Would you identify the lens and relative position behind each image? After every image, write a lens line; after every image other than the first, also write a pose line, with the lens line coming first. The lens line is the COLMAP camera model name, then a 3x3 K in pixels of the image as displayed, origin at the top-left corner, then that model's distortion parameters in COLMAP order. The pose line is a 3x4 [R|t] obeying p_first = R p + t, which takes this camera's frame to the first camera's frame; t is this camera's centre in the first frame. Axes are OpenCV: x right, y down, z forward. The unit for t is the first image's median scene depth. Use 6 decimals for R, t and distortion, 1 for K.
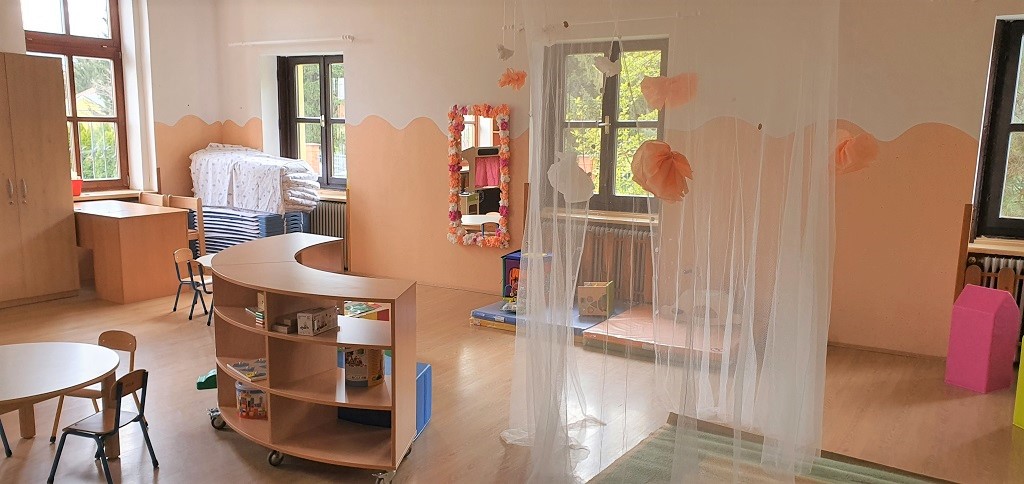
lens RADIAL K [[778.3, 0, 512.5], [0, 778.3, 260.6], [0, 0, 1]] dist [0.048761, -0.108976]
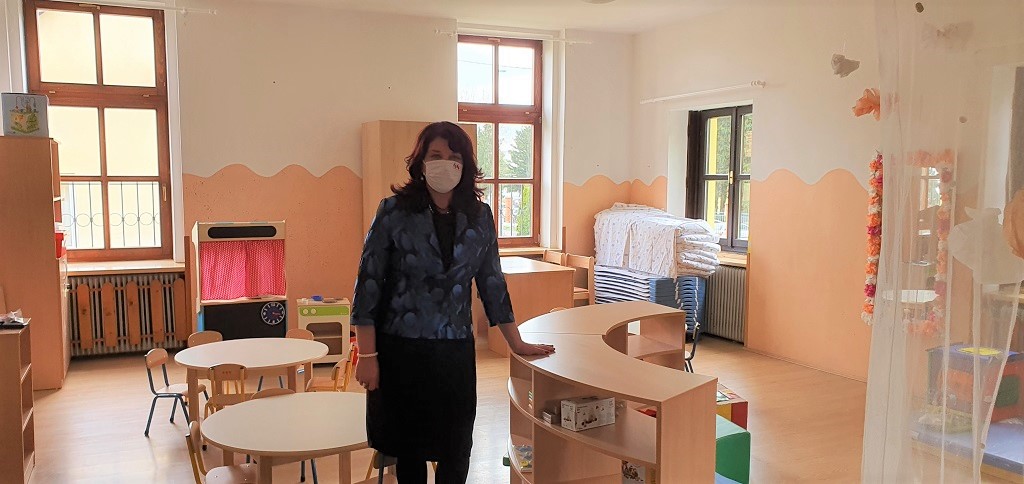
lens RADIAL K [[778.3, 0, 512.5], [0, 778.3, 260.6], [0, 0, 1]] dist [0.048761, -0.108976]
pose [[0.824644, 0.036462, -0.564475, 0.067408], [-0.080295, 0.995361, -0.053009, -0.015394], [0.559924, 0.089038, 0.823746, 0.128204]]
